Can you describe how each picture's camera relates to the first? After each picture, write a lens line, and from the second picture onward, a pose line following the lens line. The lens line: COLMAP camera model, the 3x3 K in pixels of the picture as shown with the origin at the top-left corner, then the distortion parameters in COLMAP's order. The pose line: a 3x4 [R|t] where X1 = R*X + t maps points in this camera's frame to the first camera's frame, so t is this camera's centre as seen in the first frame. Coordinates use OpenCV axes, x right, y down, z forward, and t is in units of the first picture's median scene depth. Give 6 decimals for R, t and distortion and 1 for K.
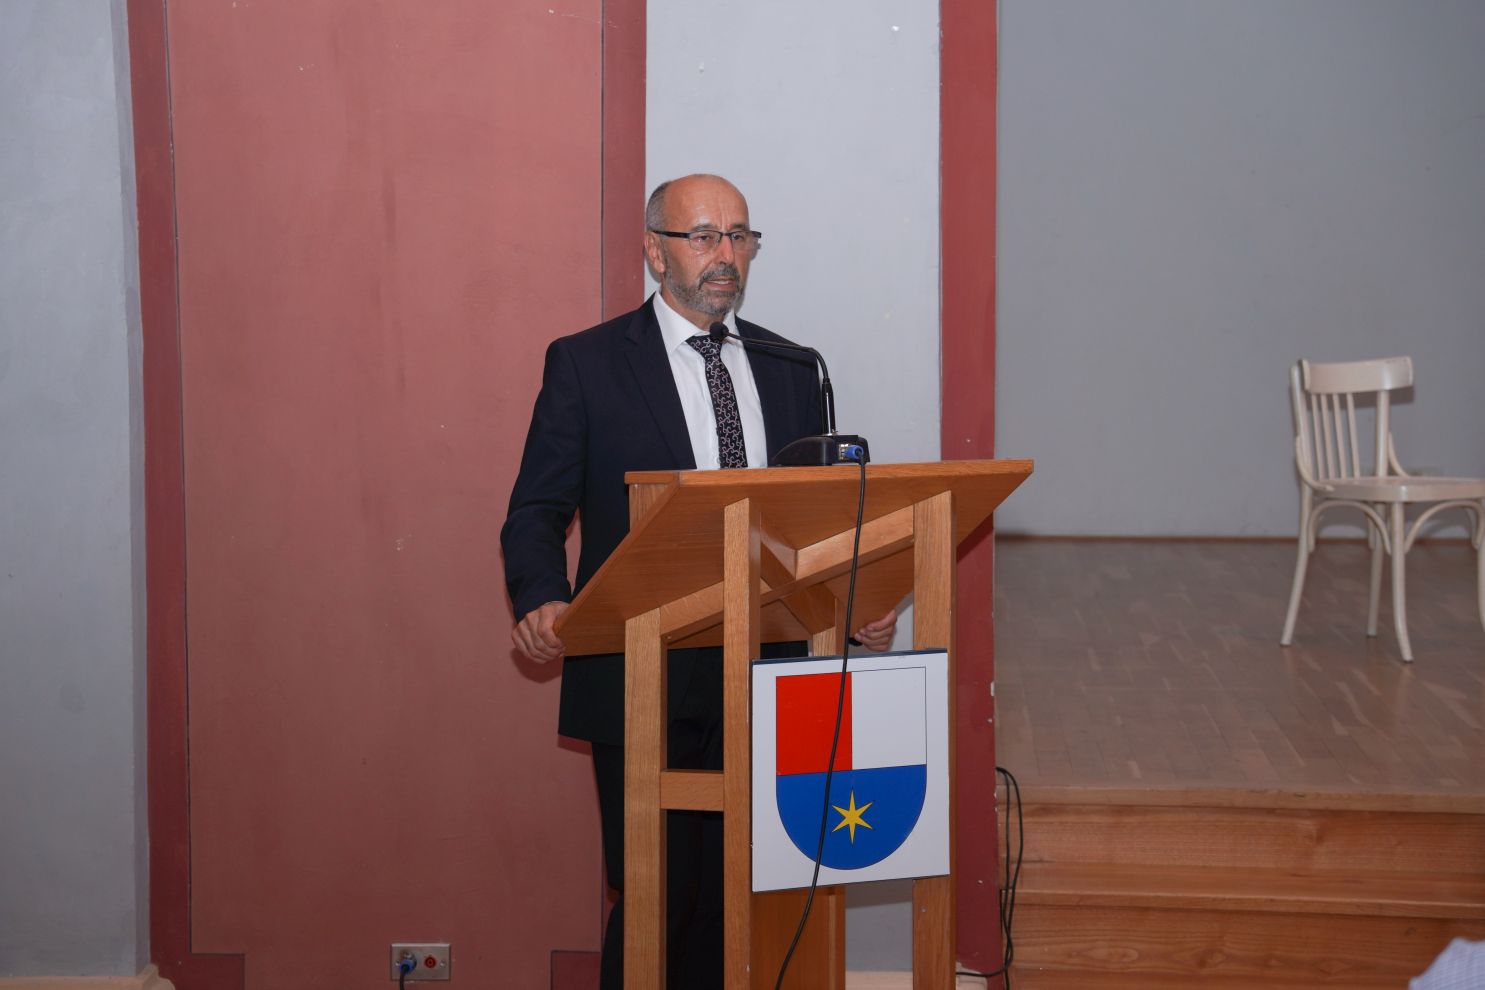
lens RADIAL K [[3439.4, 0, 727.9], [0, 3439.4, 510.2], [0, 0, 1]] dist [0.601713, 0.000000]
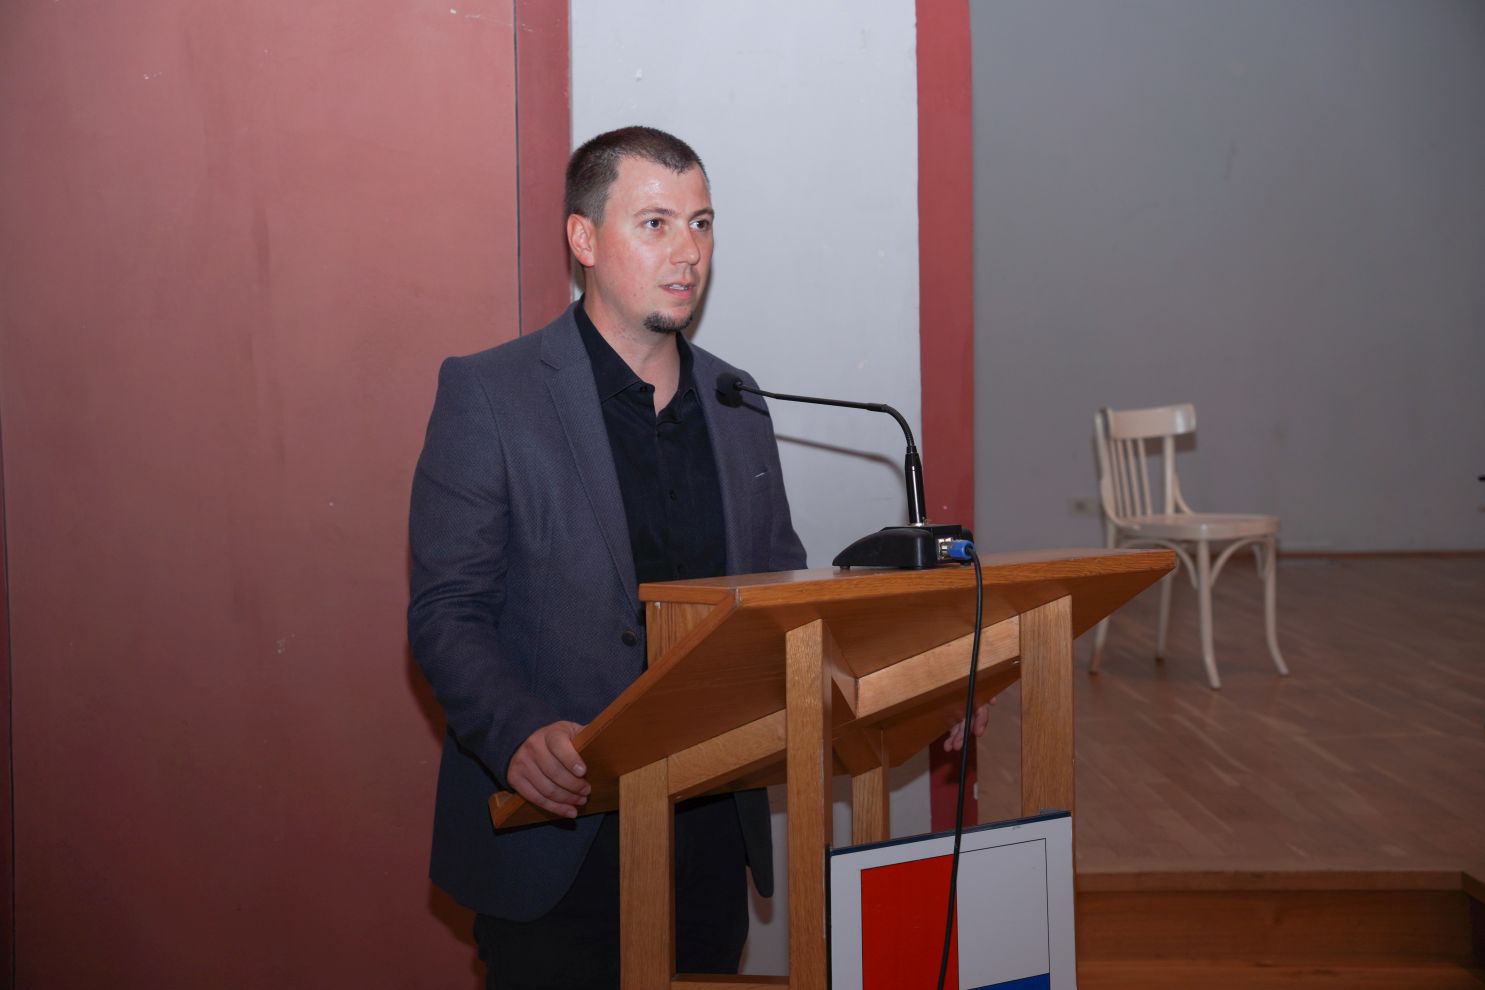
lens RADIAL K [[2345.7, 0, 742.0], [0, 2345.7, 492.0], [0, 0, 1]] dist [0.354694, 0.000000]
pose [[0.991988, -0.020646, 0.124632, -0.055828], [0.021641, 0.999744, -0.006638, -0.021423], [-0.124463, 0.009282, 0.992181, 0.418252]]
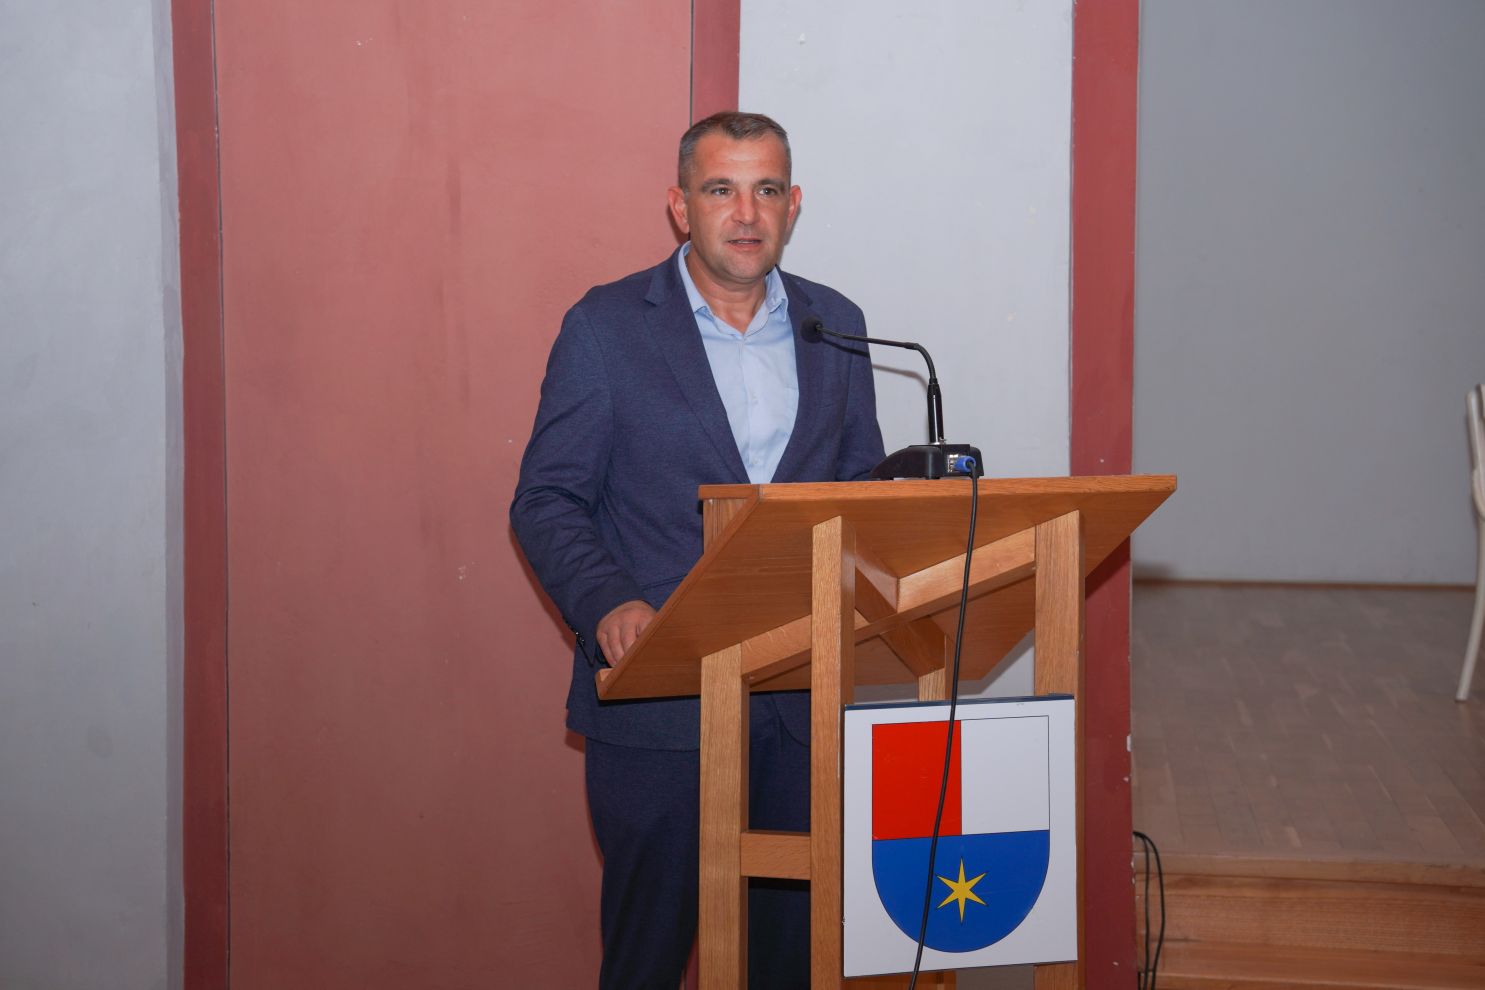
lens RADIAL K [[3439.4, 0, 688.1], [0, 3439.4, 489.7], [0, 0, 1]] dist [0.601713, 0.000000]
pose [[0.998671, 0.007051, -0.051047, 0.009412], [-0.008071, 0.999771, -0.019804, 0.005793], [0.050896, 0.020189, 0.998500, 0.109580]]
